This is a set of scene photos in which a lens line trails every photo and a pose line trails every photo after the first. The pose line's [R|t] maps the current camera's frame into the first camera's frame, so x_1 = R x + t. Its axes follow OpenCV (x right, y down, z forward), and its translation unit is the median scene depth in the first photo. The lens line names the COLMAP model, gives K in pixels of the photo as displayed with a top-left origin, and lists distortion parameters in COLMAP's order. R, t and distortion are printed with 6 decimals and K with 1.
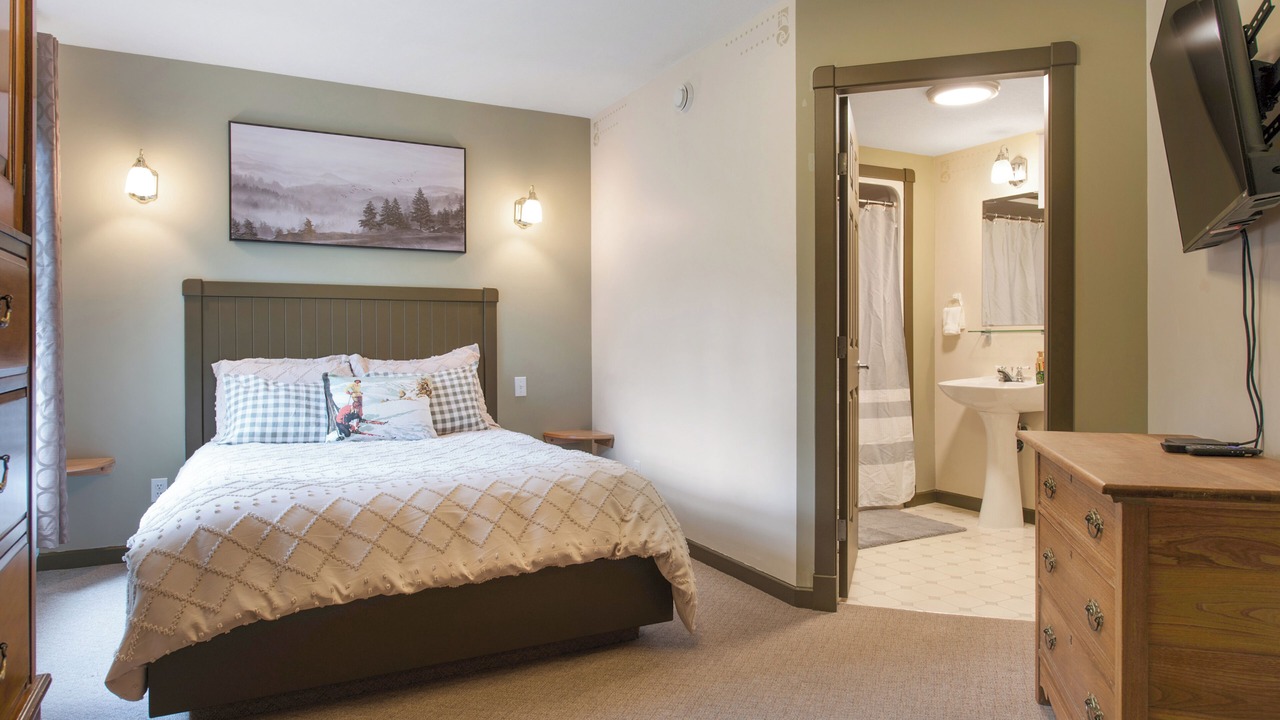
lens RADIAL K [[806.5, 0, 633.2], [0, 806.5, 352.3], [0, 0, 1]] dist [0.017699, -0.005203]
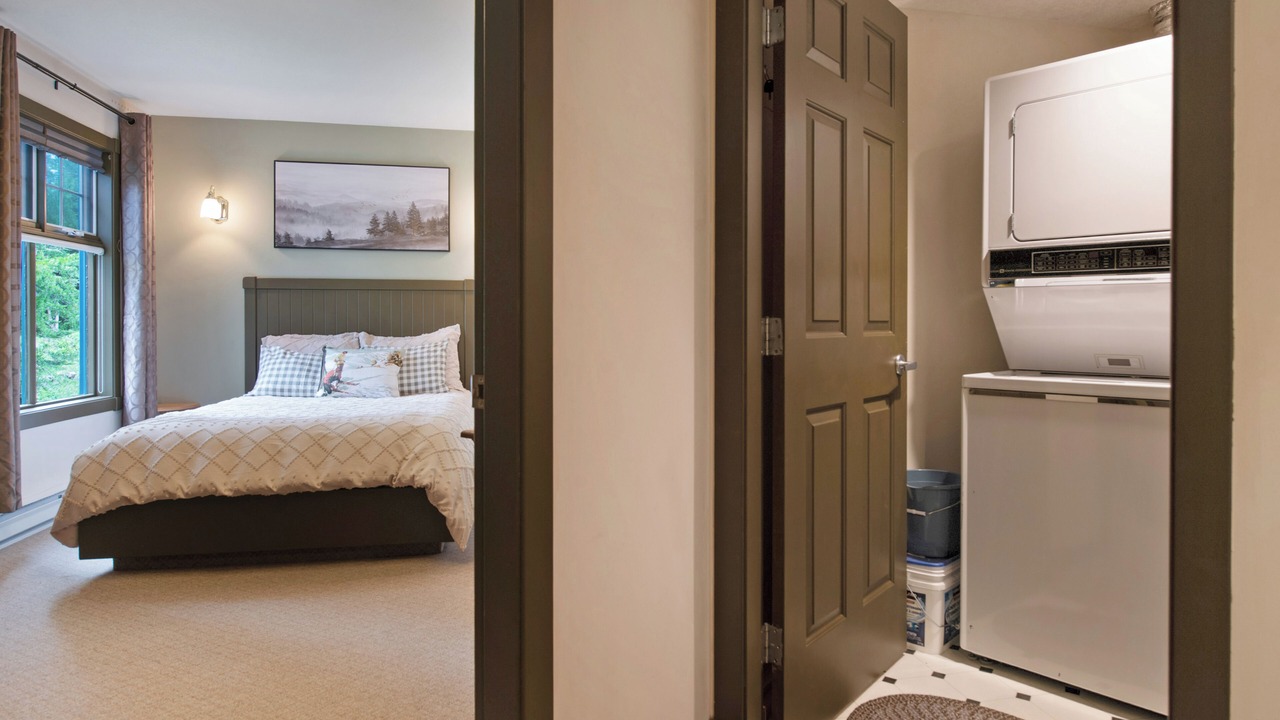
lens RADIAL K [[806.5, 0, 690.1], [0, 806.5, 333.2], [0, 0, 1]] dist [0.017699, -0.005203]
pose [[0.948791, 0.008106, -0.315799, 0.597924], [-0.008247, 0.999966, 0.000889, -0.001244], [0.315796, 0.001761, 0.948826, -0.074348]]
